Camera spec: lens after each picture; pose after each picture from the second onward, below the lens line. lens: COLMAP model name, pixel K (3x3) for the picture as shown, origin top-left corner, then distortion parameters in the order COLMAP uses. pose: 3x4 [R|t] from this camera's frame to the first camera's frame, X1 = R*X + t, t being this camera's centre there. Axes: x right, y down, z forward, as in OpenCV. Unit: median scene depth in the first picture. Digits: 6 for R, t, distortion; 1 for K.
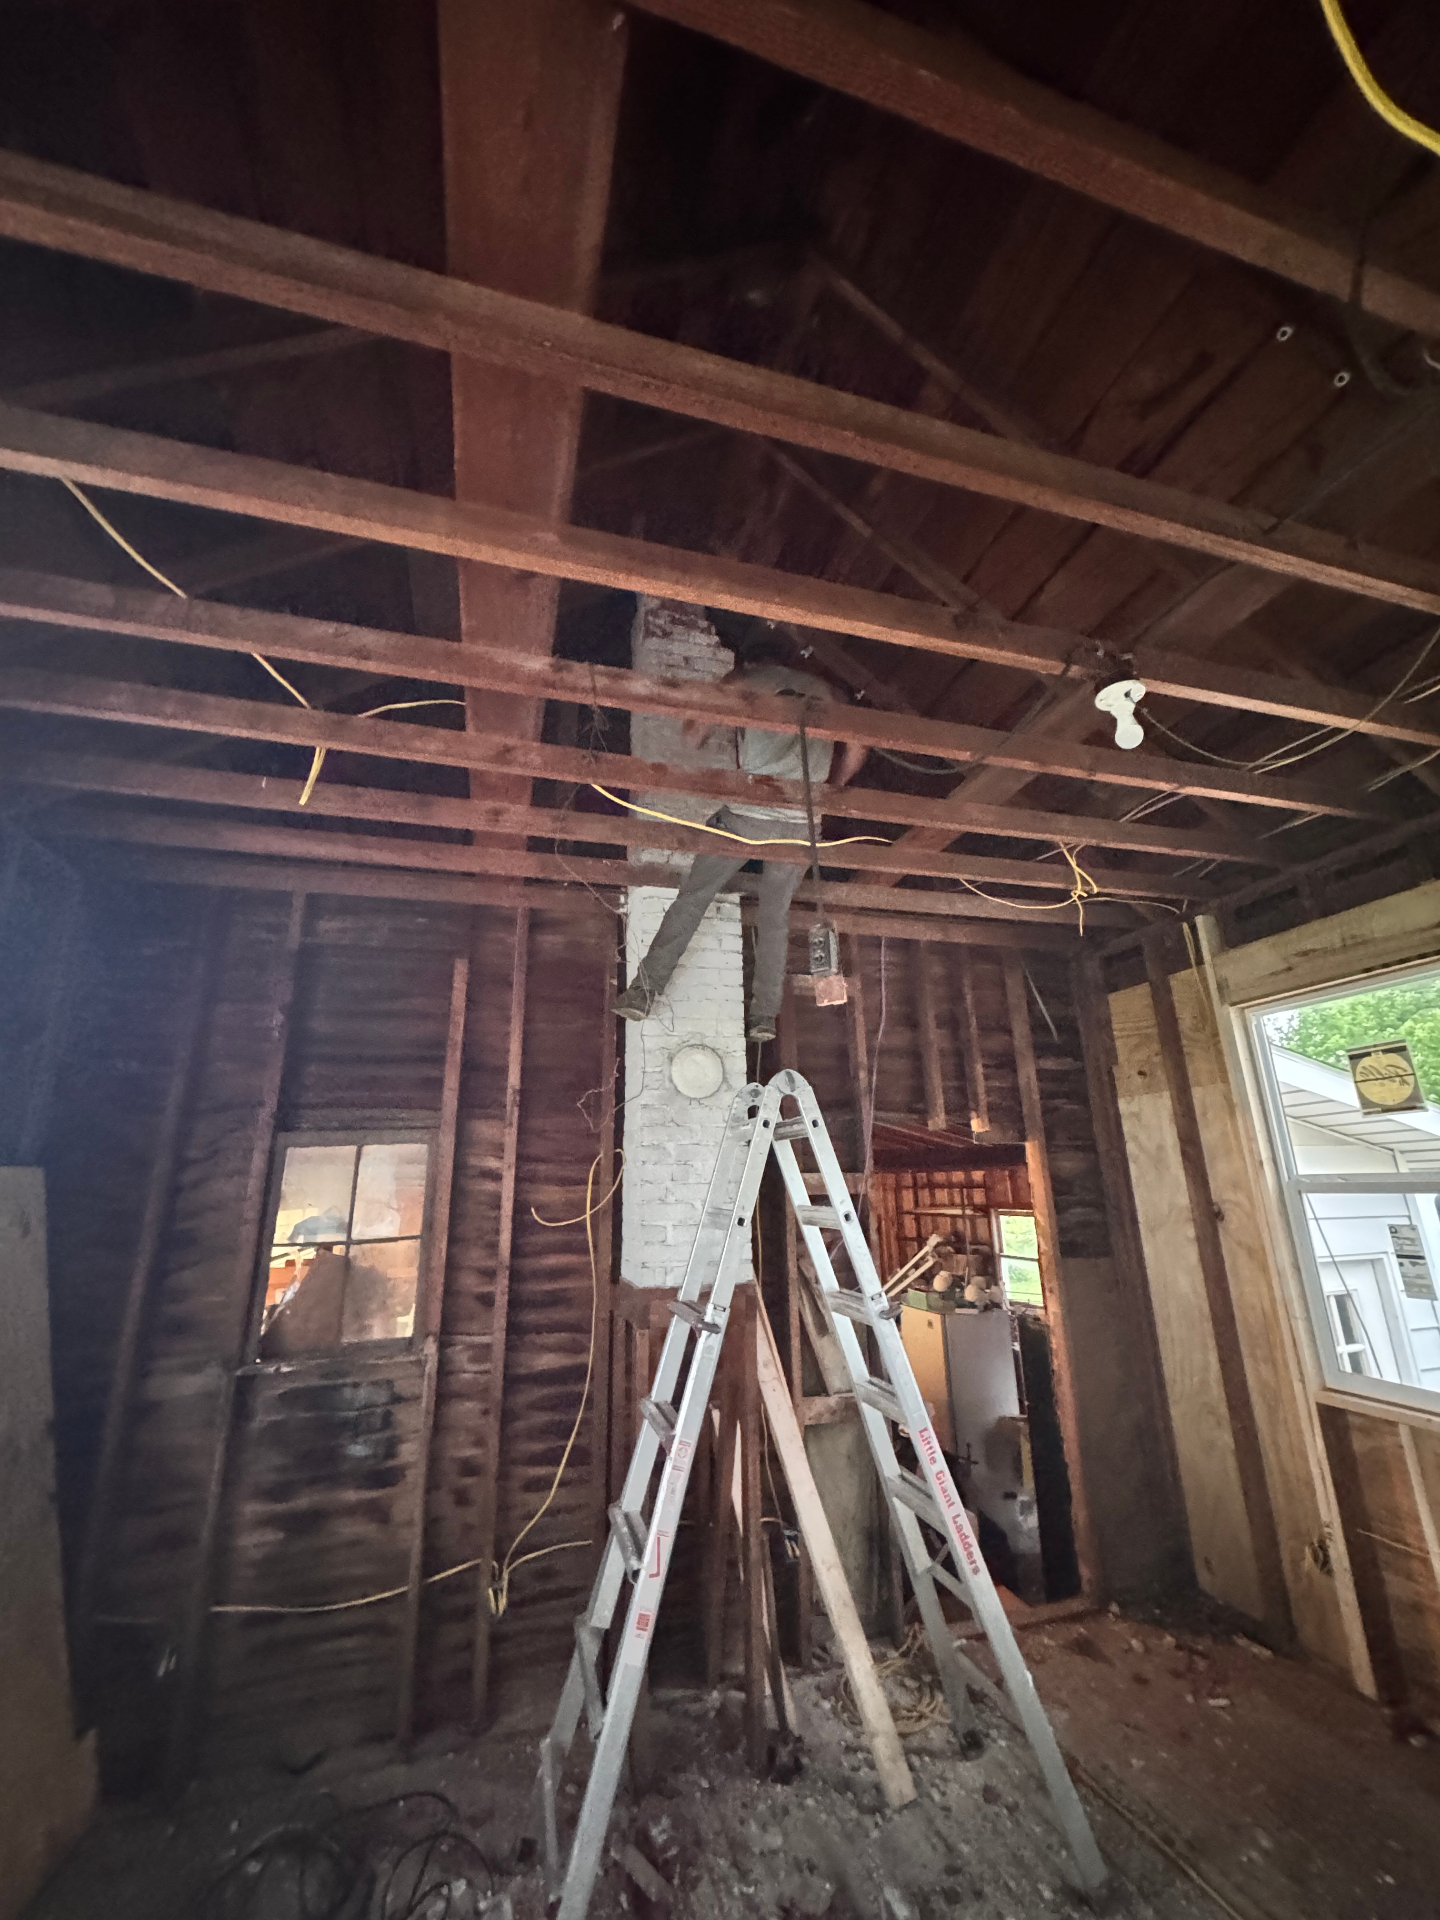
lens RADIAL K [[754.5, 0, 726.1], [0, 754.5, 966.1], [0, 0, 1]] dist [-0.002721, 0.000456]
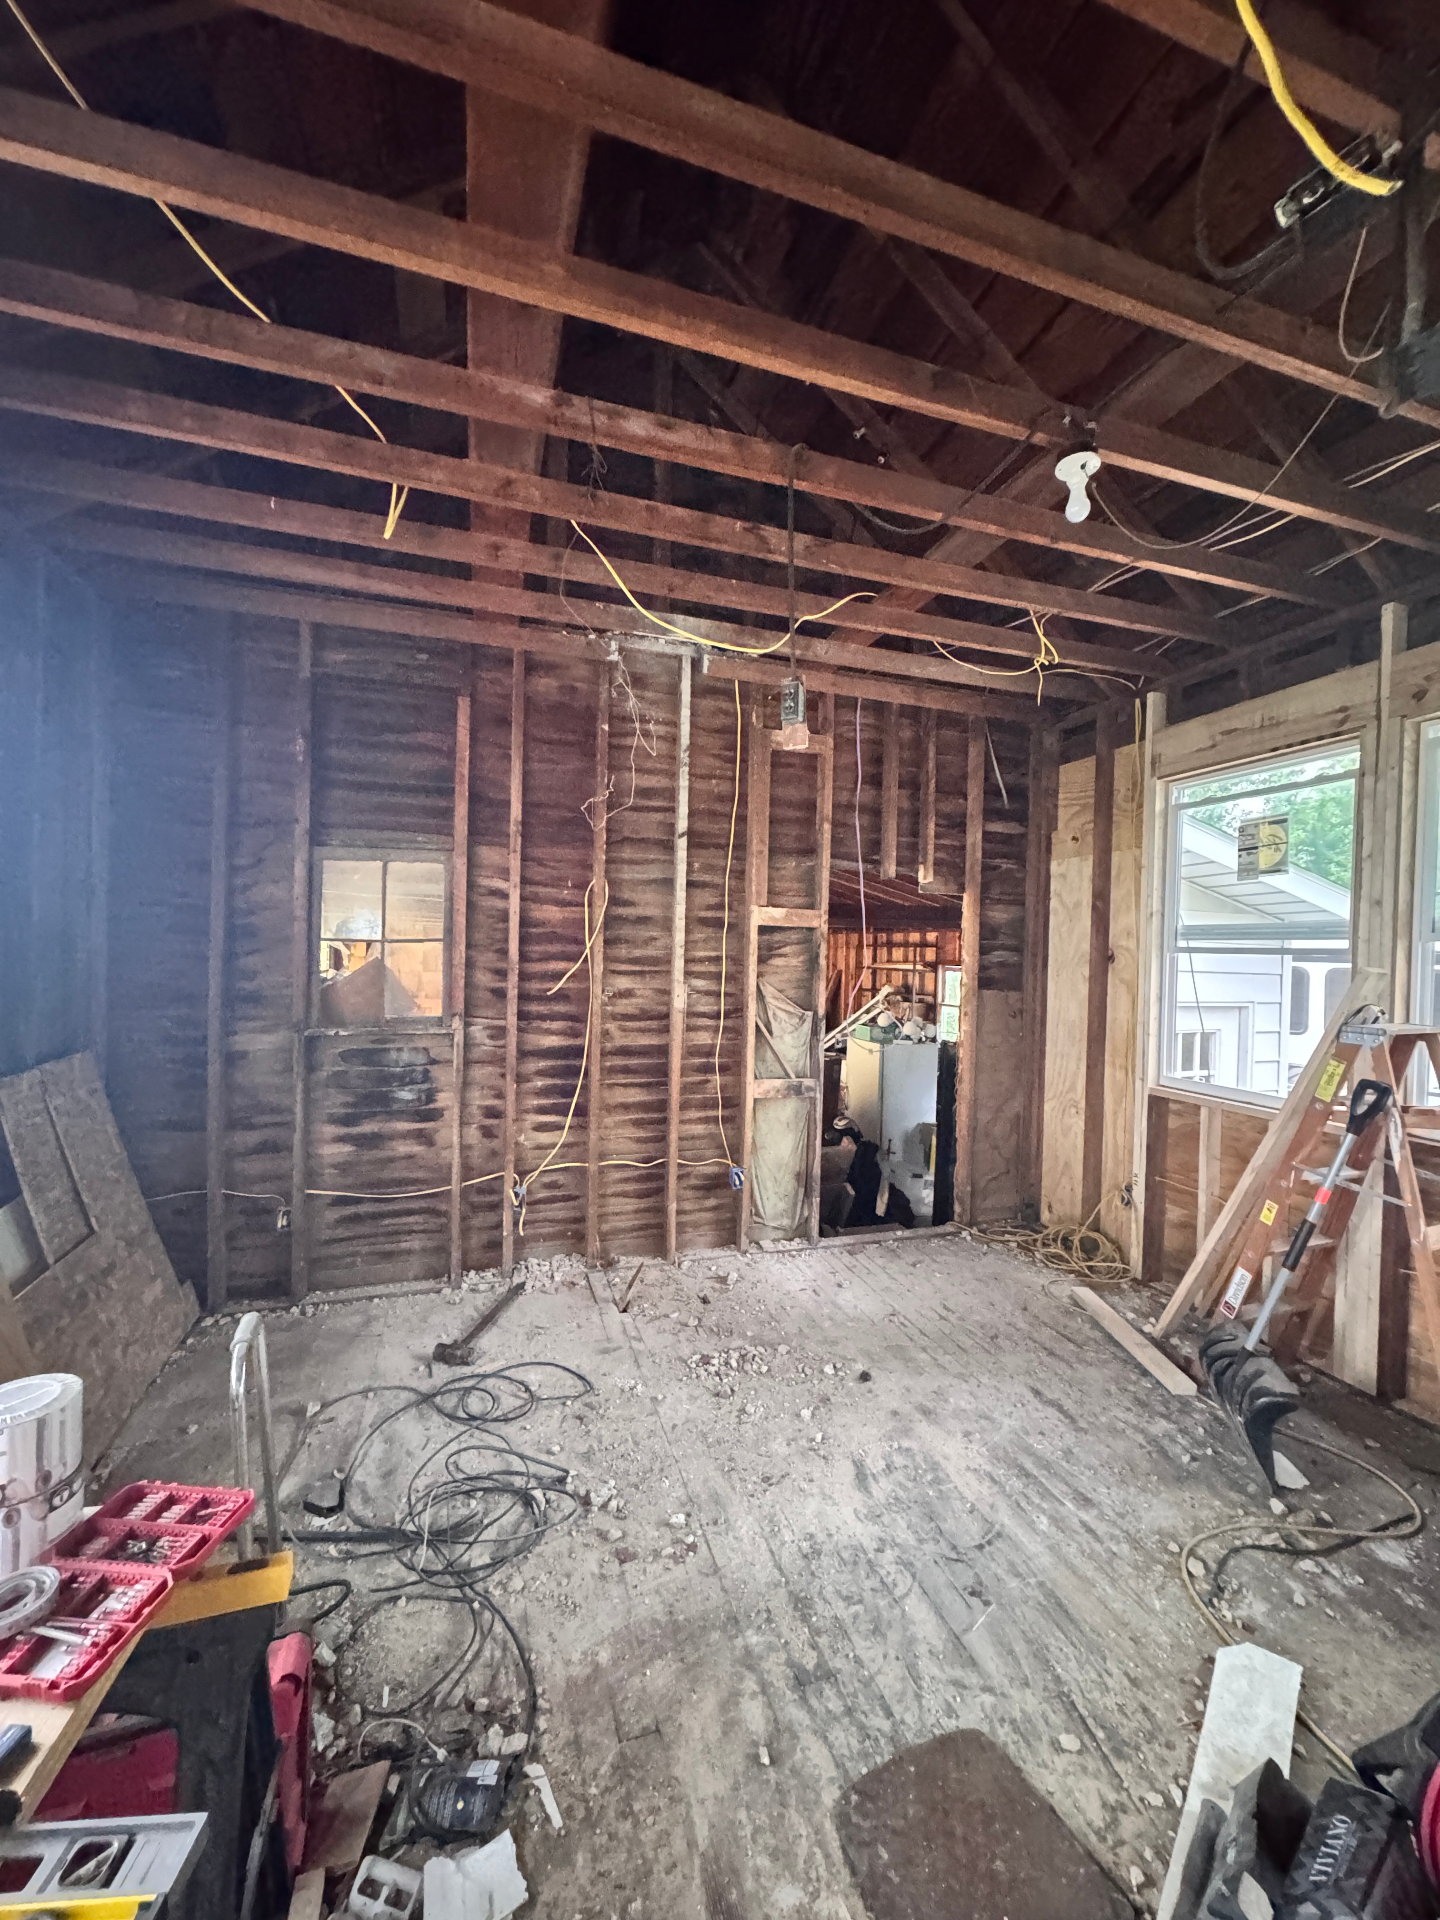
lens RADIAL K [[754.5, 0, 726.1], [0, 754.5, 966.1], [0, 0, 1]] dist [-0.002721, 0.000456]
pose [[0.998567, 0.044058, 0.030391, 0.007656], [-0.051119, 0.953306, 0.297647, 0.018794], [-0.015858, -0.298774, 0.954192, -0.150594]]
